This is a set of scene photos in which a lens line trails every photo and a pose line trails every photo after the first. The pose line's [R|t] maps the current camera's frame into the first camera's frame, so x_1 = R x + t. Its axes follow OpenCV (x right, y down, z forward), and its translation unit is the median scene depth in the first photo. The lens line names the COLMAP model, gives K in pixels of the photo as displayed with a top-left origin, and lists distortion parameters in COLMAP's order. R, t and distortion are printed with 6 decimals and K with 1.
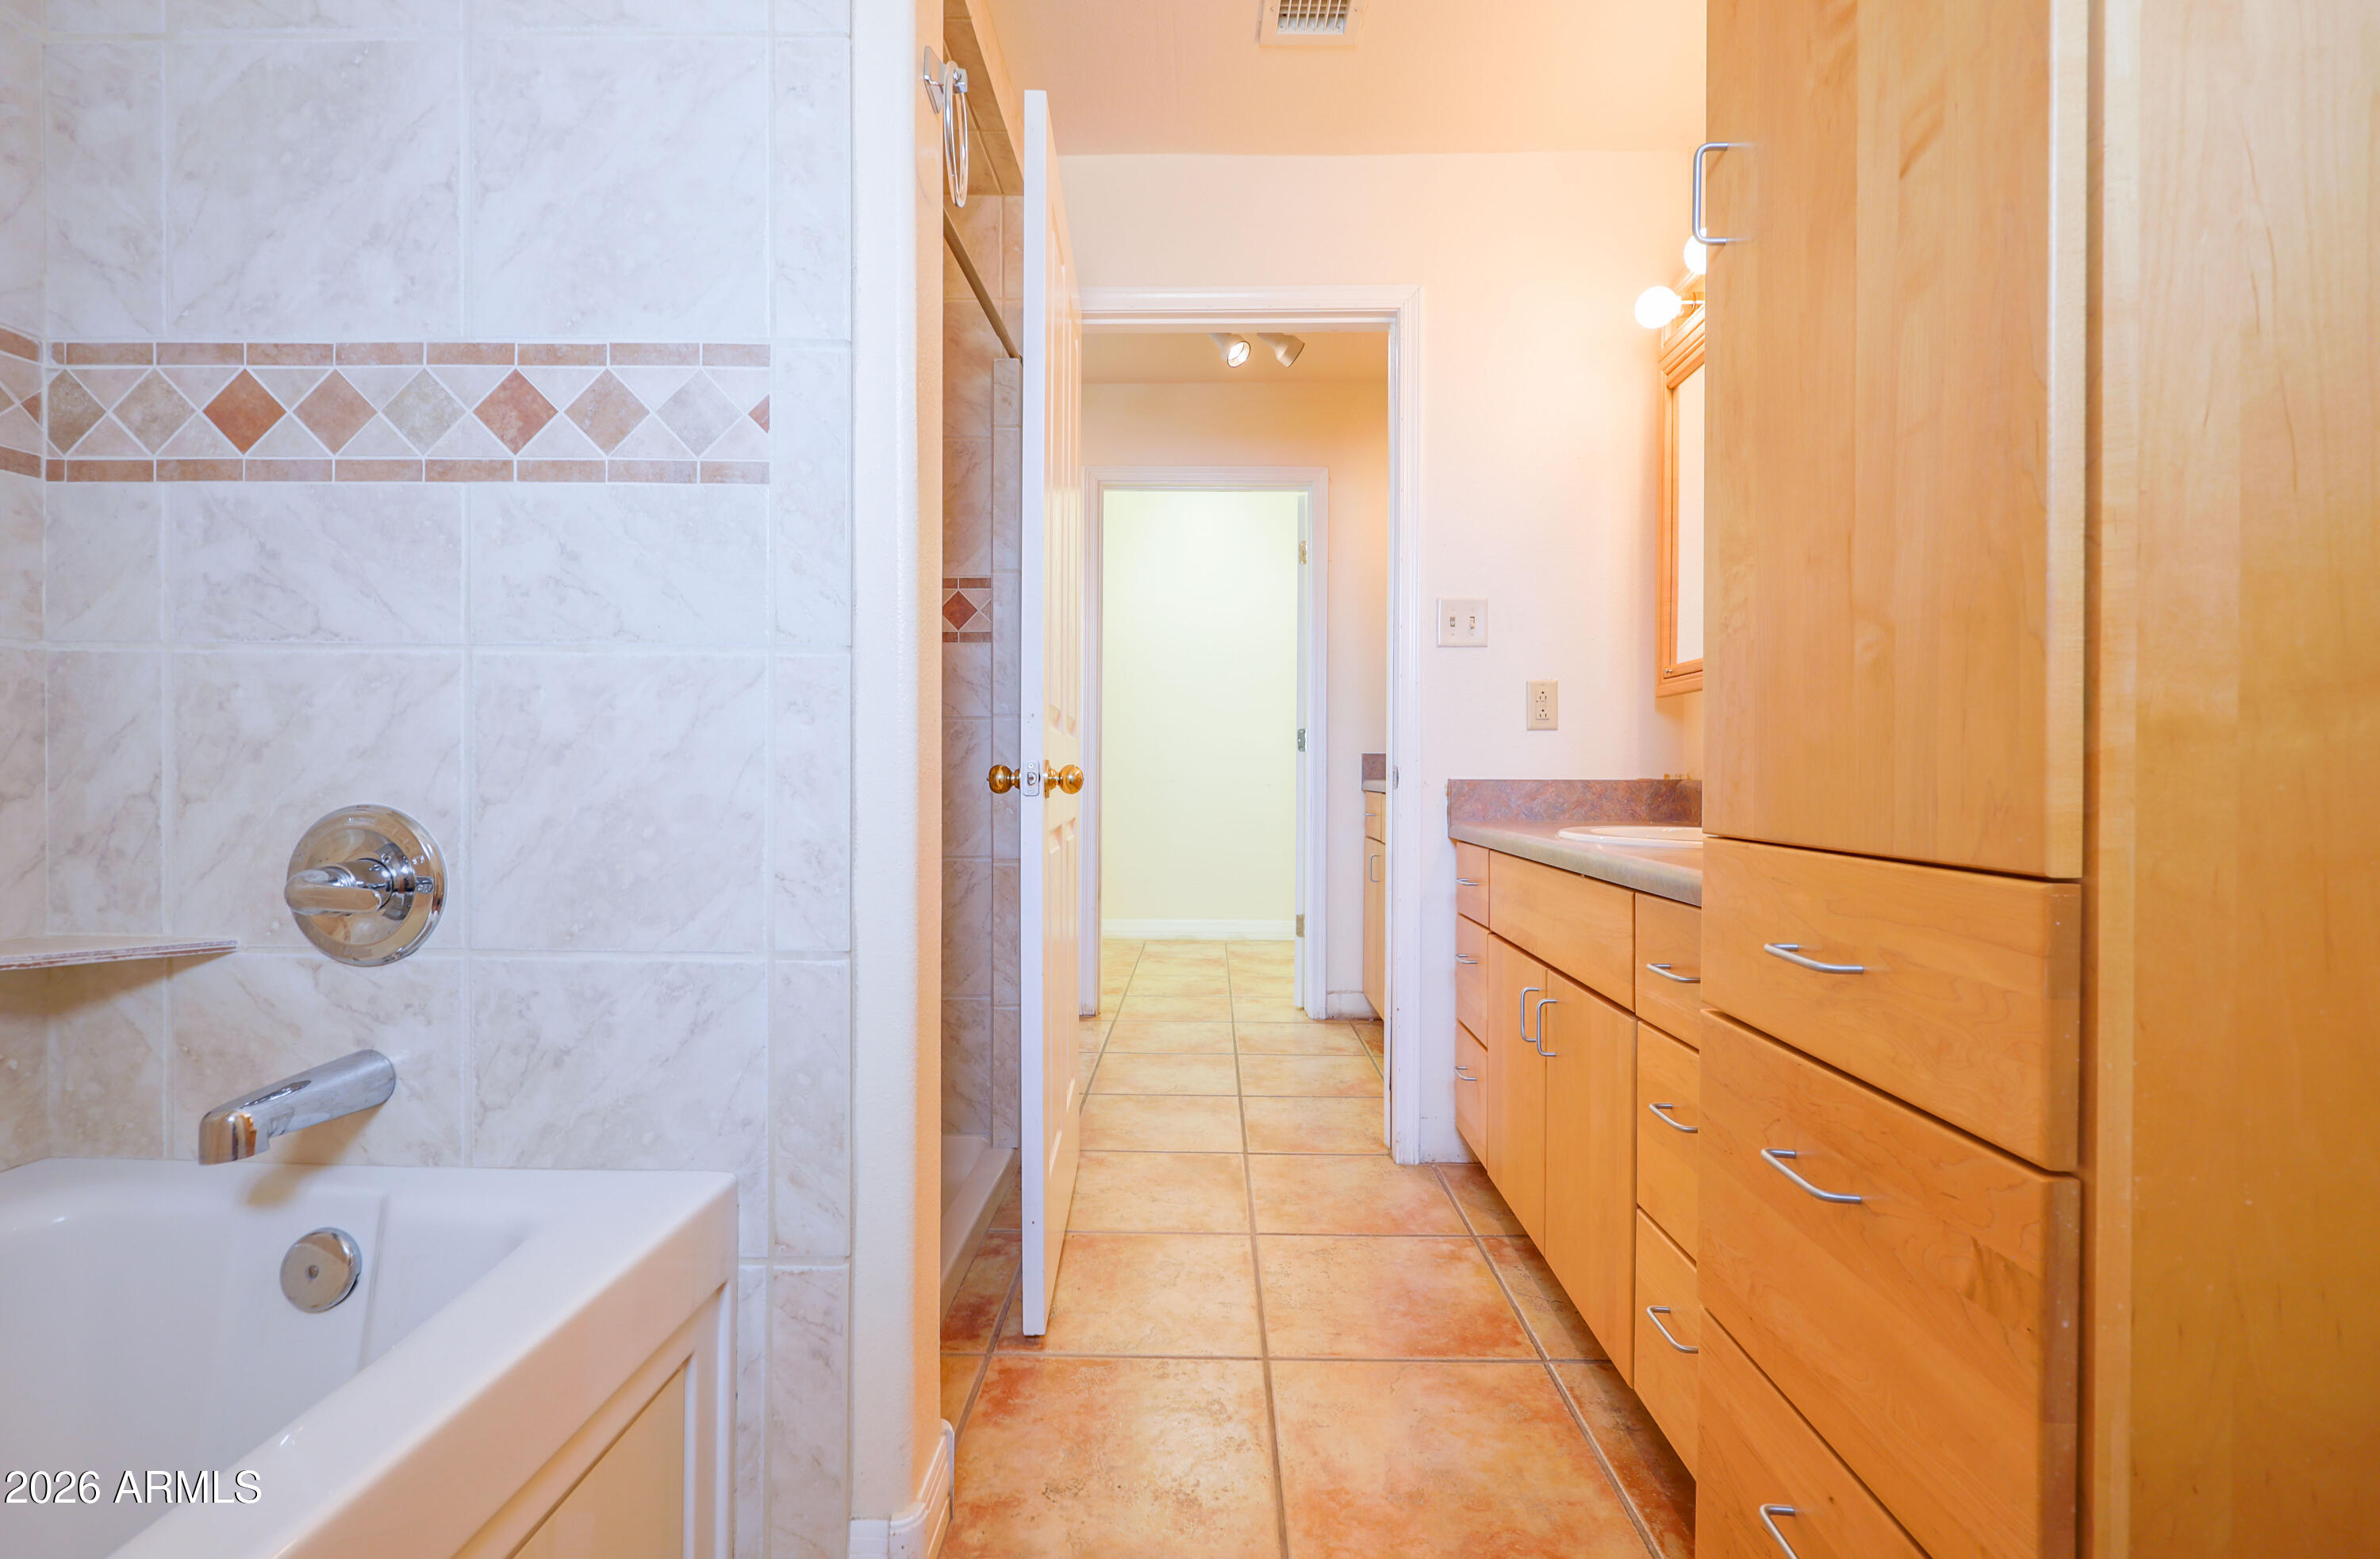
lens RADIAL K [[968.9, 0, 1200.3], [0, 968.9, 775.3], [0, 0, 1]] dist [-0.000101, -0.000009]
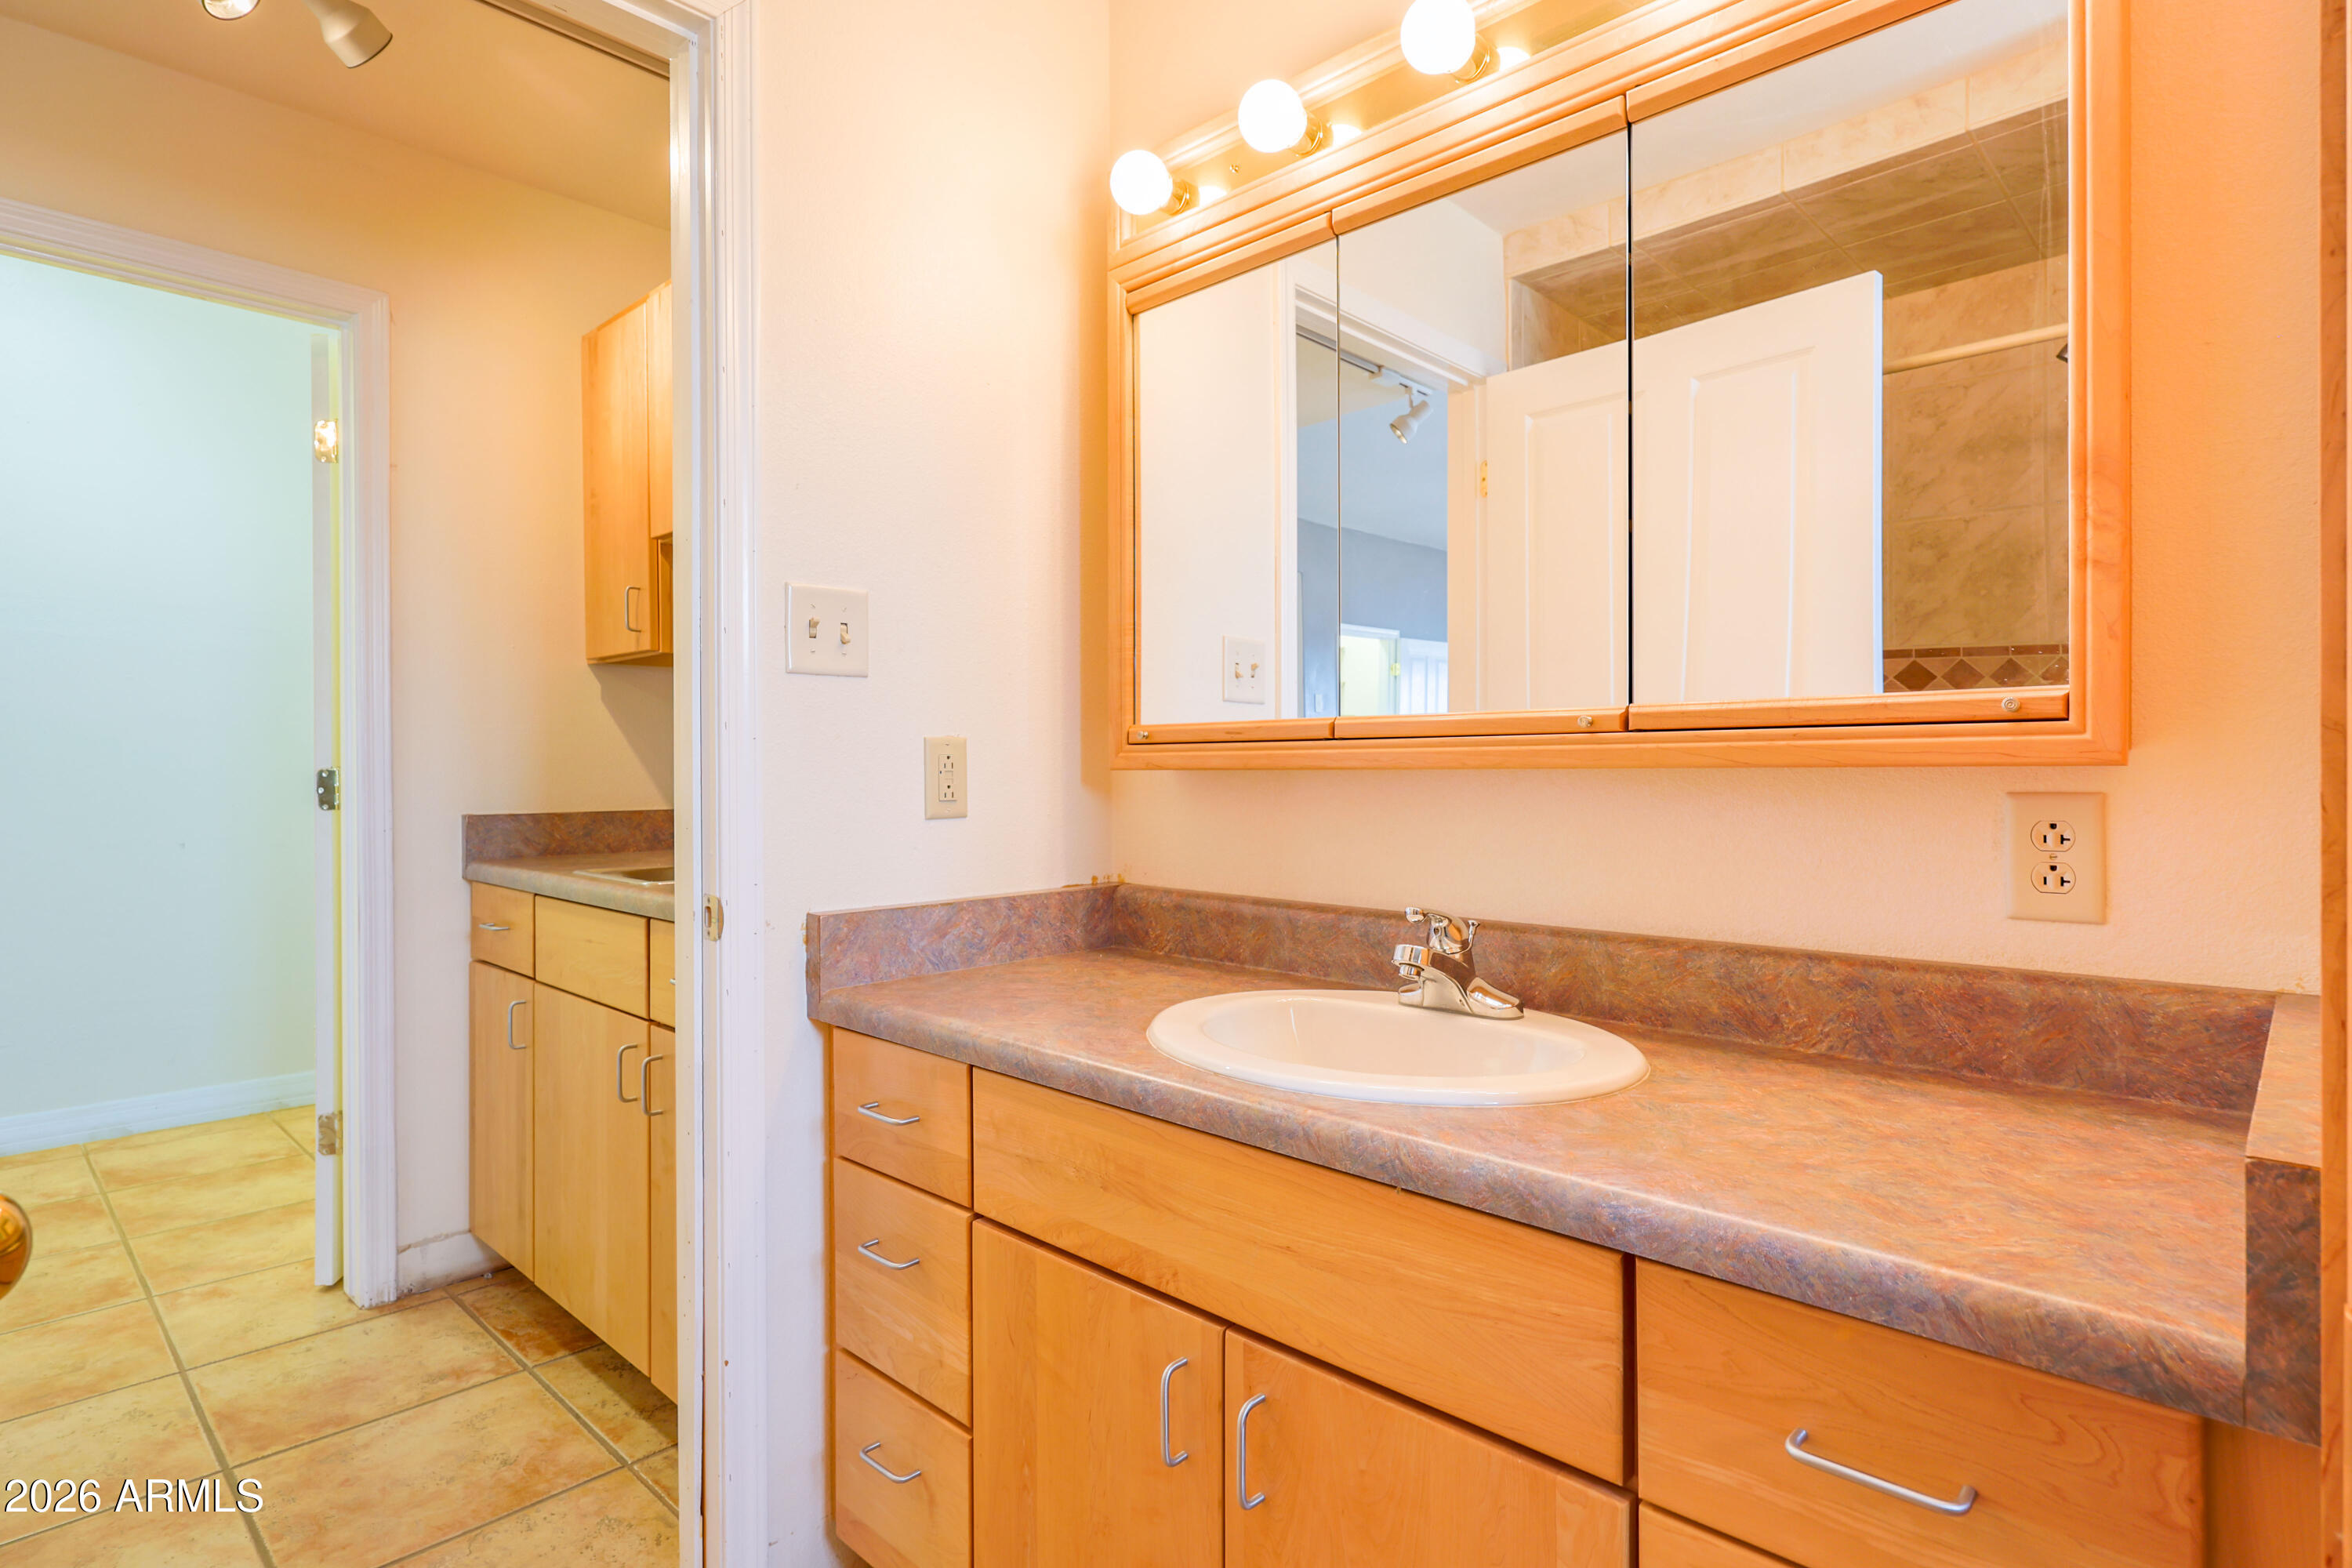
lens RADIAL K [[1174.6, 0, 1157.8], [0, 1174.6, 776.1], [0, 0, 1]] dist [-0.002654, -0.001185]
pose [[0.687347, -0.010255, 0.726257, -0.091690], [0.010363, 0.999937, 0.004312, -0.074943], [-0.726255, 0.004562, 0.687410, 0.394837]]
